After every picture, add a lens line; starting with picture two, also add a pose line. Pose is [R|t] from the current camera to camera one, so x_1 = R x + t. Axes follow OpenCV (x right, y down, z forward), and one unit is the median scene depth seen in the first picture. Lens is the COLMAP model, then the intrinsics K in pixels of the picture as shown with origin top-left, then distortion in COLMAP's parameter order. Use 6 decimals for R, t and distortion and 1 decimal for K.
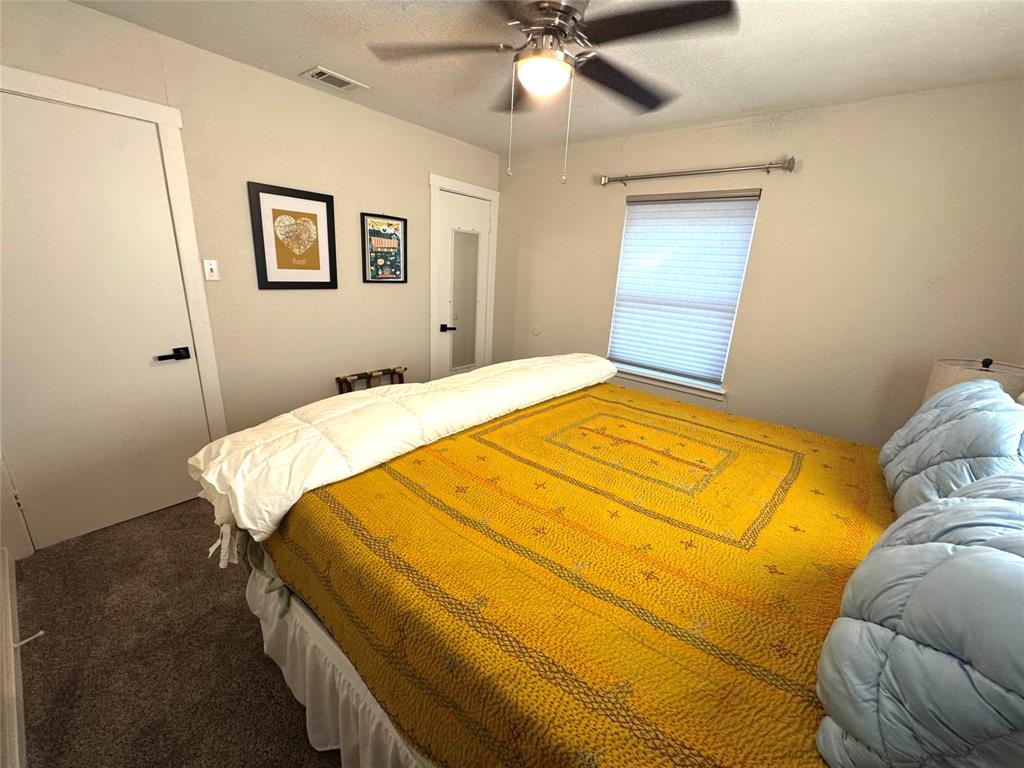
lens RADIAL K [[412.2, 0, 509.1], [0, 412.2, 383.1], [0, 0, 1]] dist [0.001080, -0.000054]
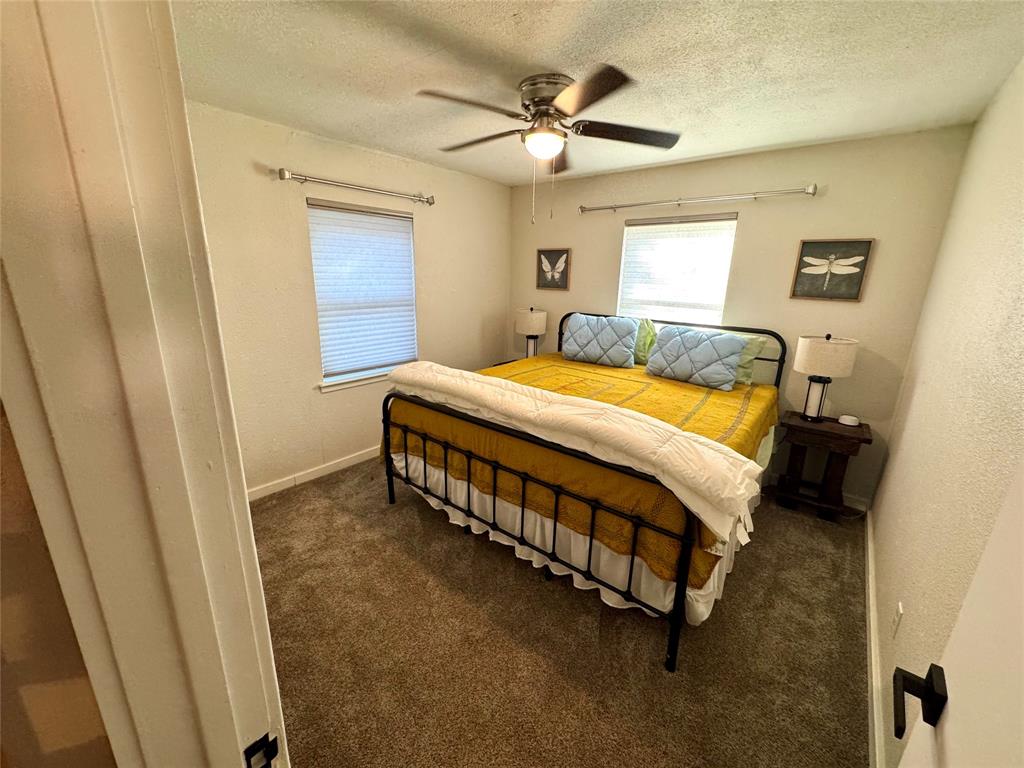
lens RADIAL K [[412.2, 0, 509.1], [0, 412.2, 383.1], [0, 0, 1]] dist [0.001080, -0.000054]
pose [[-0.015135, -0.315351, 0.948854, -0.802959], [0.258681, 0.915420, 0.308366, -0.276727], [-0.965844, 0.250118, 0.067720, 0.691064]]
